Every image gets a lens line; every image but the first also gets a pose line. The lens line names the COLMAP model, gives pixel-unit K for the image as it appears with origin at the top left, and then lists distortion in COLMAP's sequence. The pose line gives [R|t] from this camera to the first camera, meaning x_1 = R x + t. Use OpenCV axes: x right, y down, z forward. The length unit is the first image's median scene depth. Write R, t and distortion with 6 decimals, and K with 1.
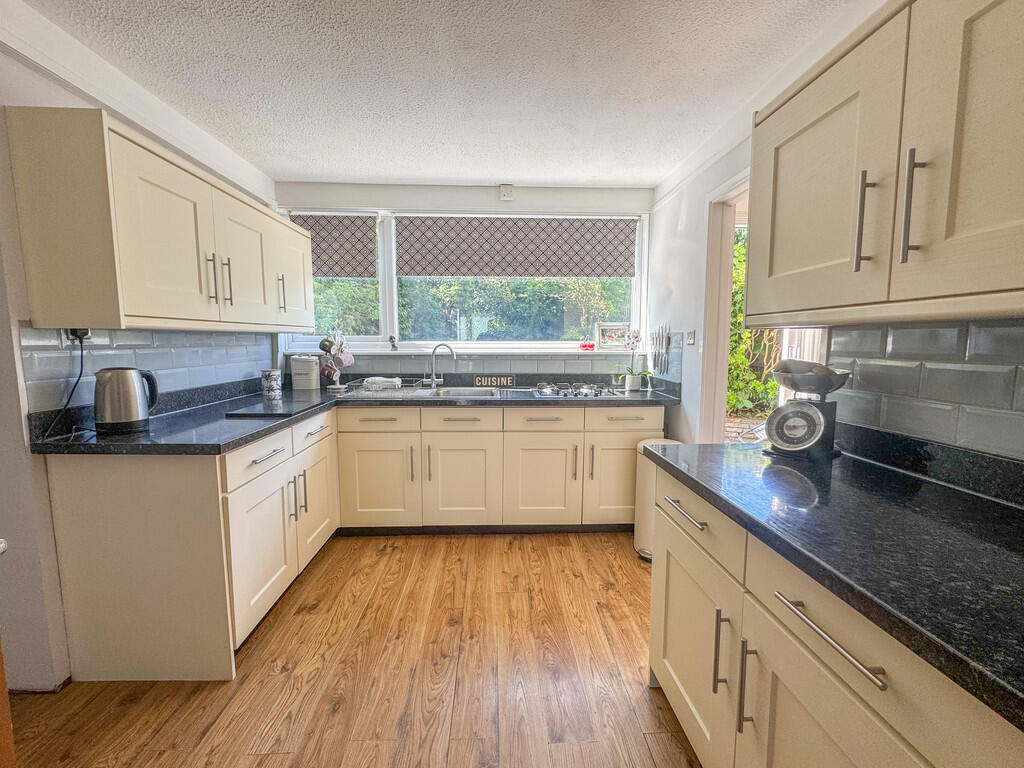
lens RADIAL K [[413.9, 0, 511.6], [0, 413.9, 378.7], [0, 0, 1]] dist [0.002701, 0.000184]
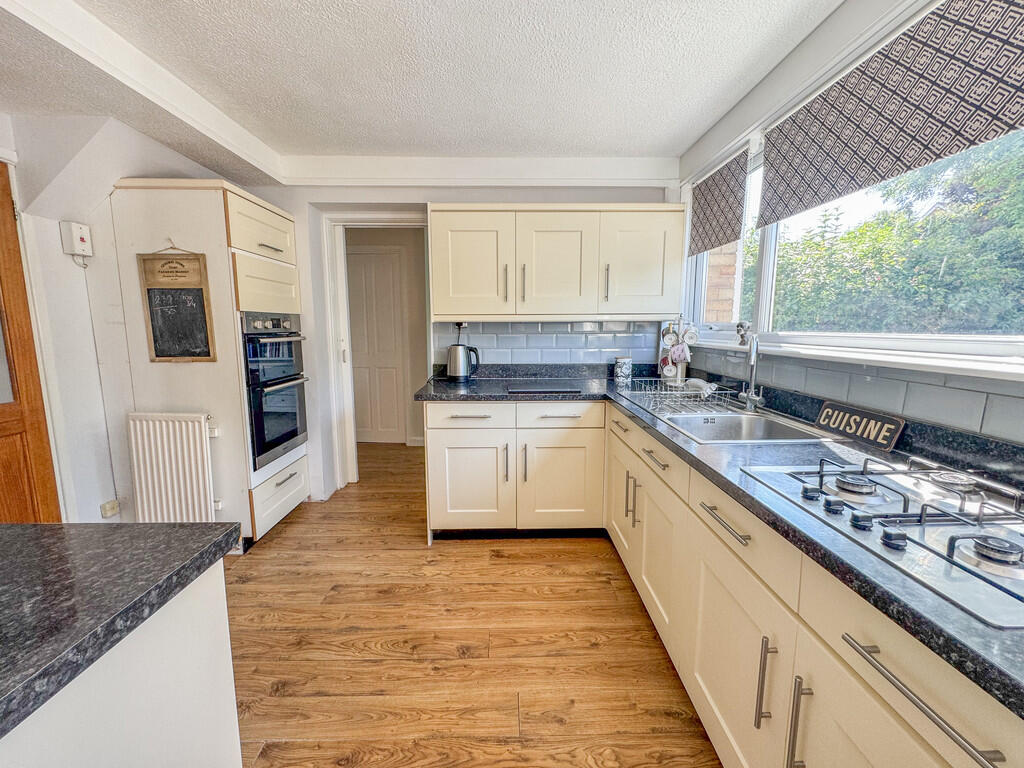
lens RADIAL K [[413.9, 0, 514.0], [0, 413.9, 387.2], [0, 0, 1]] dist [0.002701, 0.000184]
pose [[-0.028449, 0.144830, -0.989048, 0.582939], [-0.091692, 0.984898, 0.146860, -0.094501], [0.995381, 0.094866, -0.014740, 0.956027]]
